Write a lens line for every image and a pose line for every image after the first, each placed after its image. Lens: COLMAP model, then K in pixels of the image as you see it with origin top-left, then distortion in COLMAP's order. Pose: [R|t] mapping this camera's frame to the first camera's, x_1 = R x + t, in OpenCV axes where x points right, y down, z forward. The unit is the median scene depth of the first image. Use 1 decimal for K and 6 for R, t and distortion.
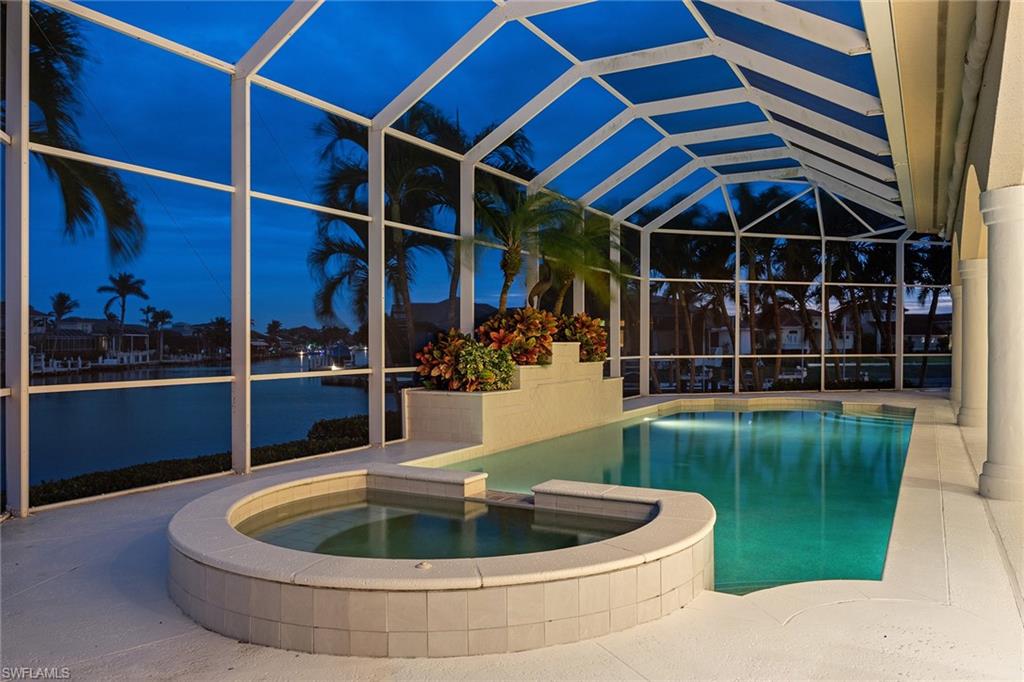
lens RADIAL K [[758.4, 0, 511.2], [0, 758.4, 342.4], [0, 0, 1]] dist [-0.009318, -0.001268]
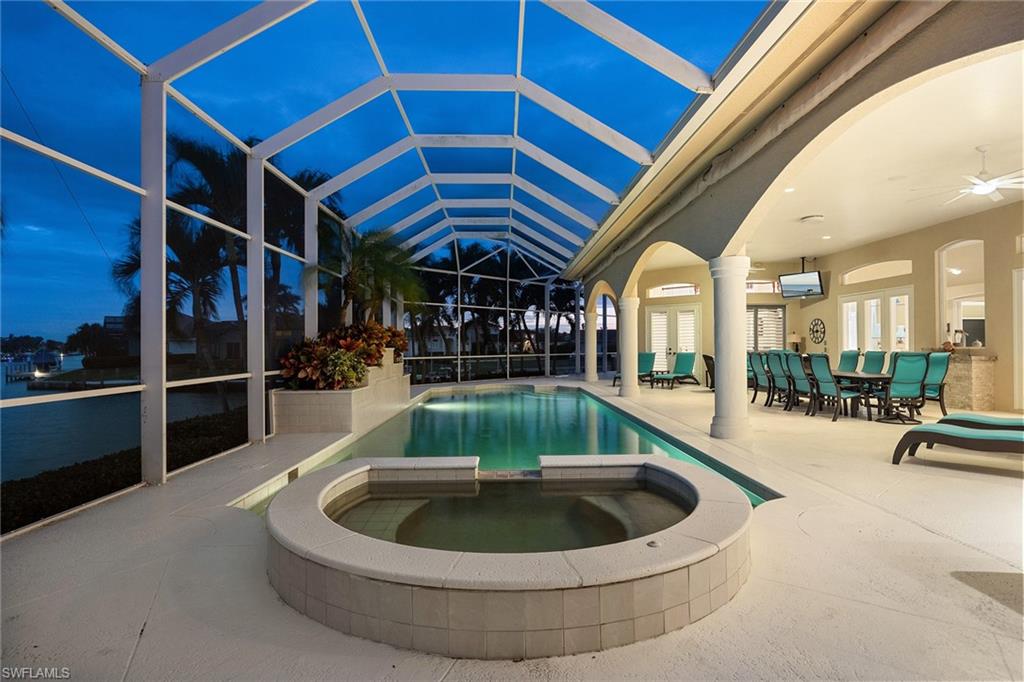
lens RADIAL K [[526.3, 0, 515.5], [0, 526.3, 339.0], [0, 0, 1]] dist [-0.006846, -0.000997]
pose [[0.860631, 0.002668, 0.509222, -0.229686], [0.005895, 0.999867, -0.015201, -0.000477], [-0.509195, 0.016084, 0.860501, 0.139025]]
